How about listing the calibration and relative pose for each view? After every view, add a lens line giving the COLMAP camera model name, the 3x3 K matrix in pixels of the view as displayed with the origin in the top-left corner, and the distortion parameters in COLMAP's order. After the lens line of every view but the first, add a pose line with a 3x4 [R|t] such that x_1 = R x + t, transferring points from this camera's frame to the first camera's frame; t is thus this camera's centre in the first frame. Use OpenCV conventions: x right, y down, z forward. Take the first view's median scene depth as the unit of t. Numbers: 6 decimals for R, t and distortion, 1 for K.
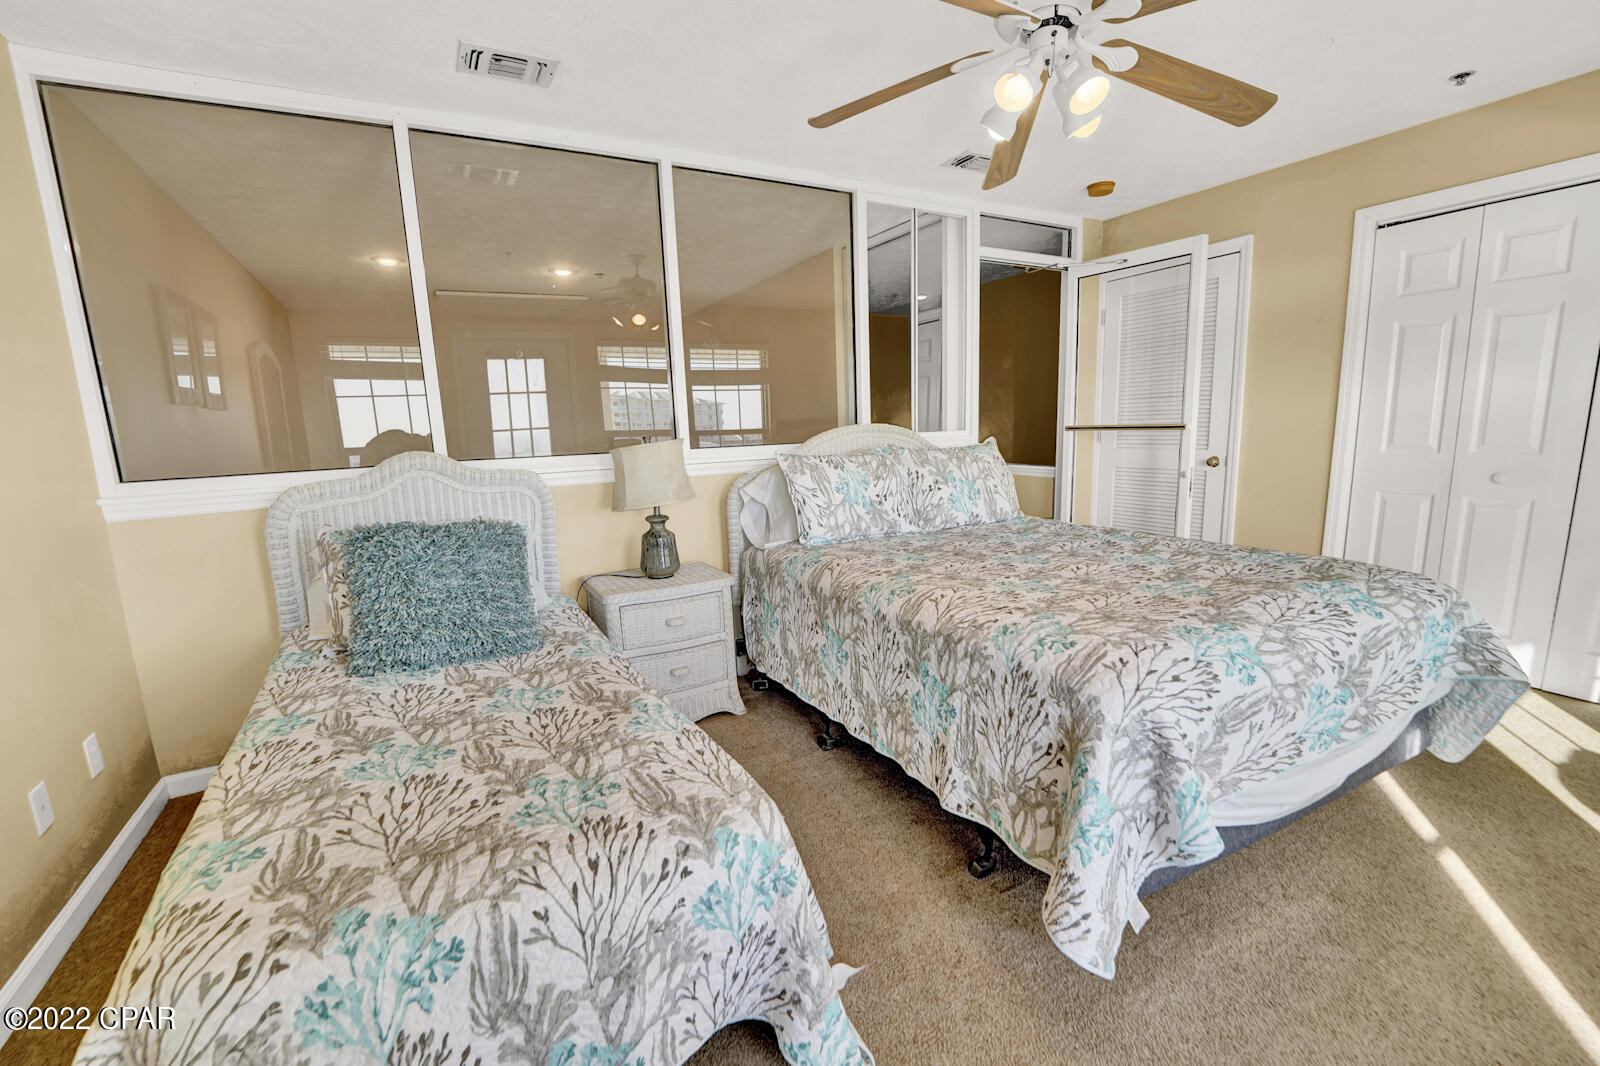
lens RADIAL K [[665.8, 0, 787.7], [0, 665.8, 548.0], [0, 0, 1]] dist [-0.024619, 0.000055]
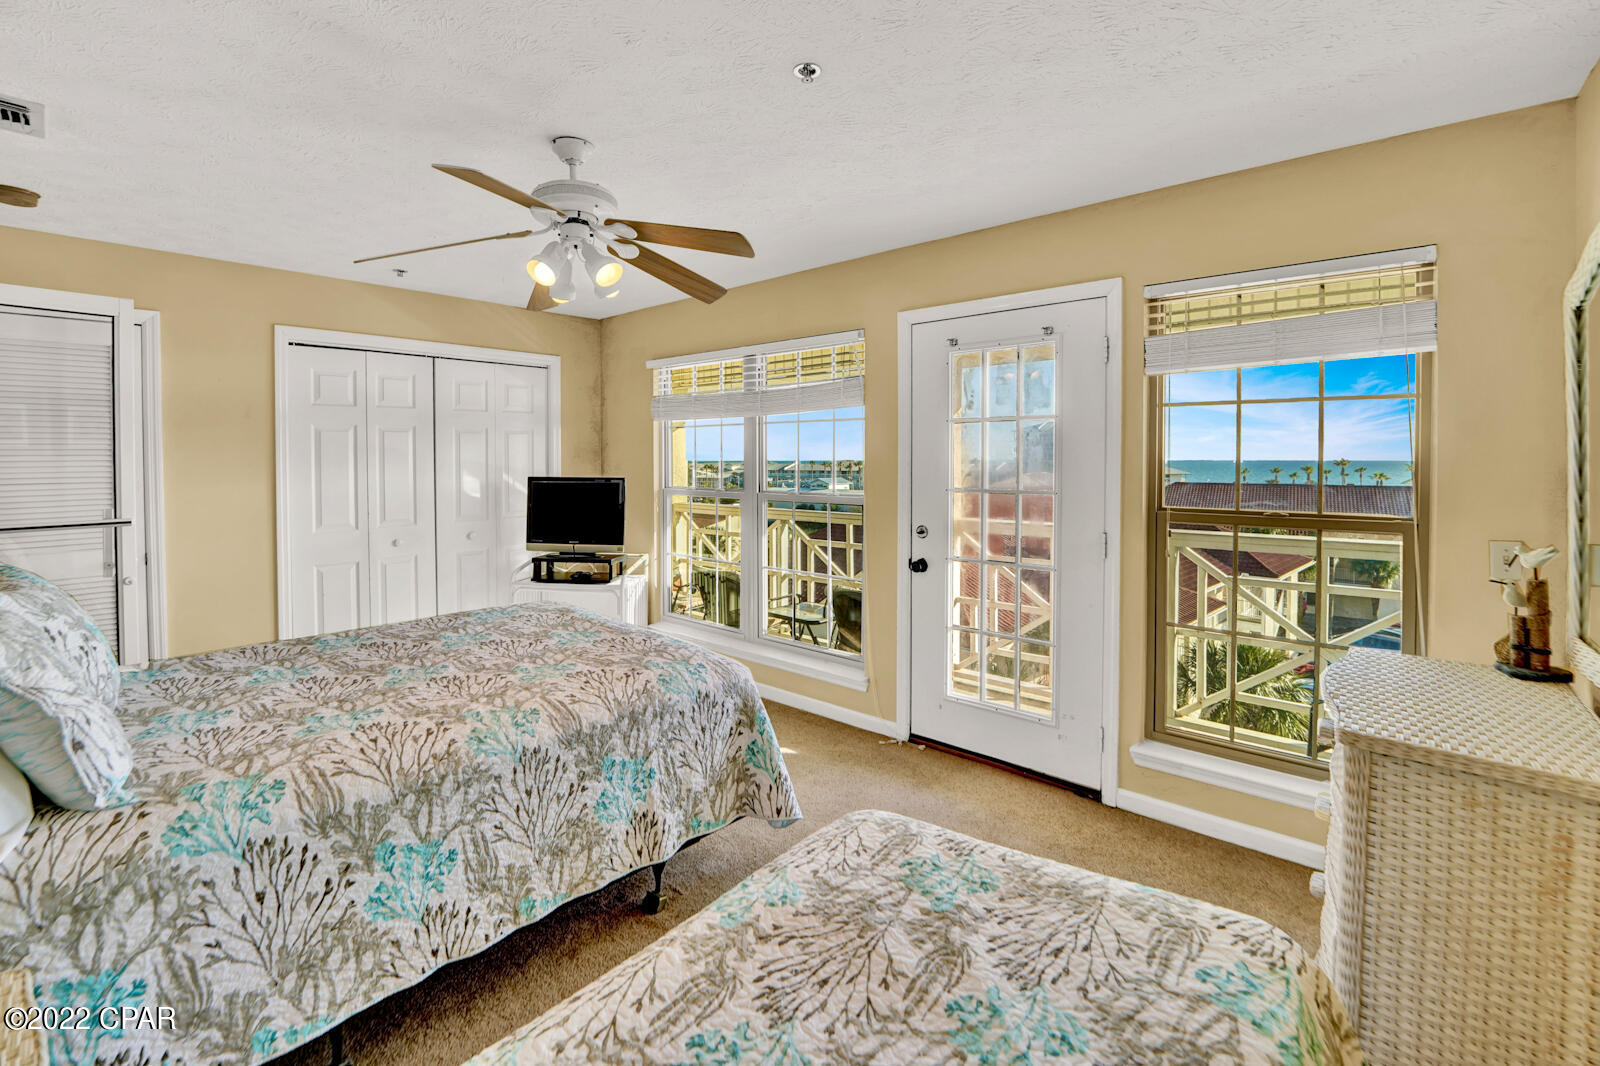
lens RADIAL K [[679.5, 0, 796.7], [0, 679.5, 471.9], [0, 0, 1]] dist [-0.001506, -0.000174]
pose [[-0.332004, 0.016281, 0.943137, -0.839307], [0.185147, 0.981527, 0.048232, -0.242916], [-0.924929, 0.190632, -0.328885, 0.928781]]
